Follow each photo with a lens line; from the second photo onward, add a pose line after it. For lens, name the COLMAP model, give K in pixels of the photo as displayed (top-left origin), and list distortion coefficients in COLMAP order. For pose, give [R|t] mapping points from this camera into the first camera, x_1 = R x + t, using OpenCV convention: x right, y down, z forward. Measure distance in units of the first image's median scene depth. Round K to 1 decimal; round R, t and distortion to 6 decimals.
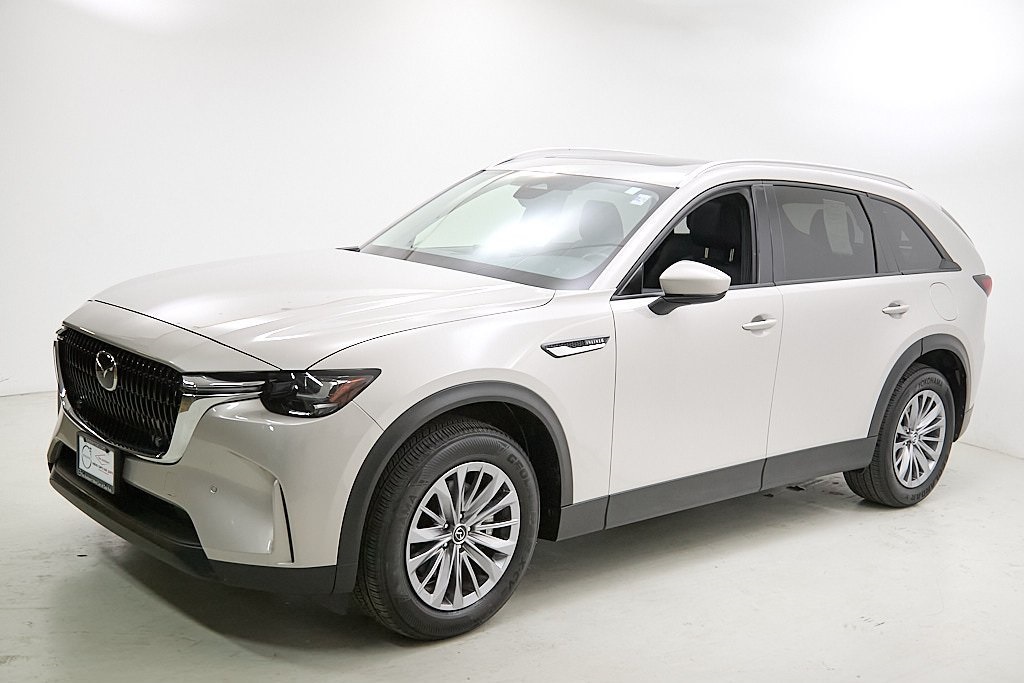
lens RADIAL K [[1072.3, 0, 513.0], [0, 1072.3, 359.1], [0, 0, 1]] dist [-0.082628, 0.185011]
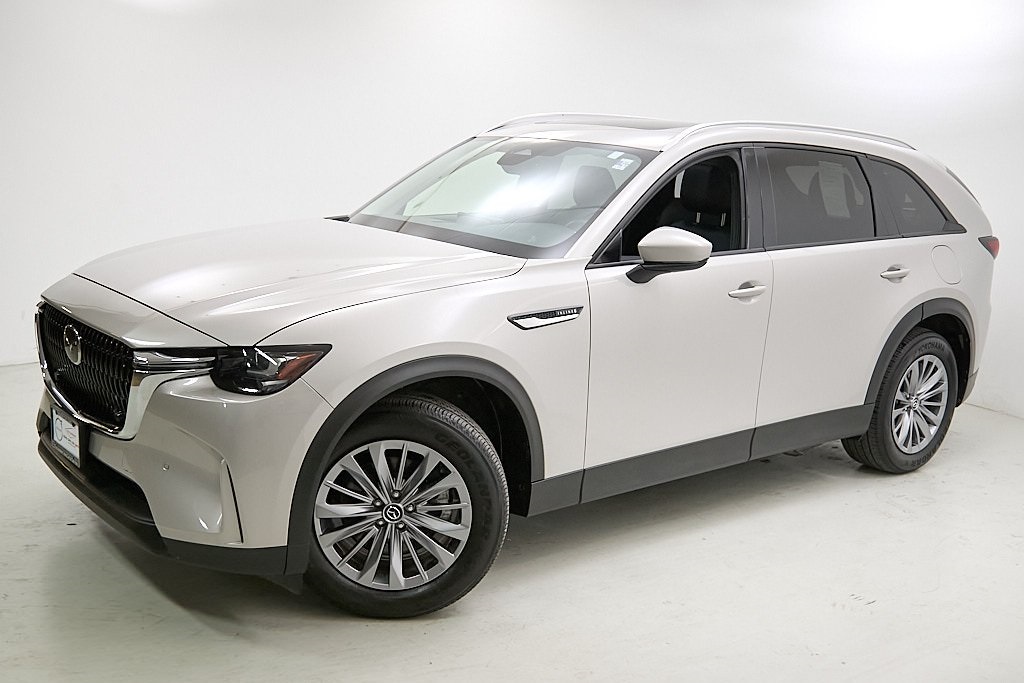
lens RADIAL K [[960.4, 0, 511.5], [0, 960.4, 345.9], [0, 0, 1]] dist [-0.013419, 0.013474]
pose [[0.998481, -0.004018, -0.054945, 0.063812], [0.005804, 0.999459, 0.032380, -0.012270], [0.054785, -0.032650, 0.997964, 0.113499]]
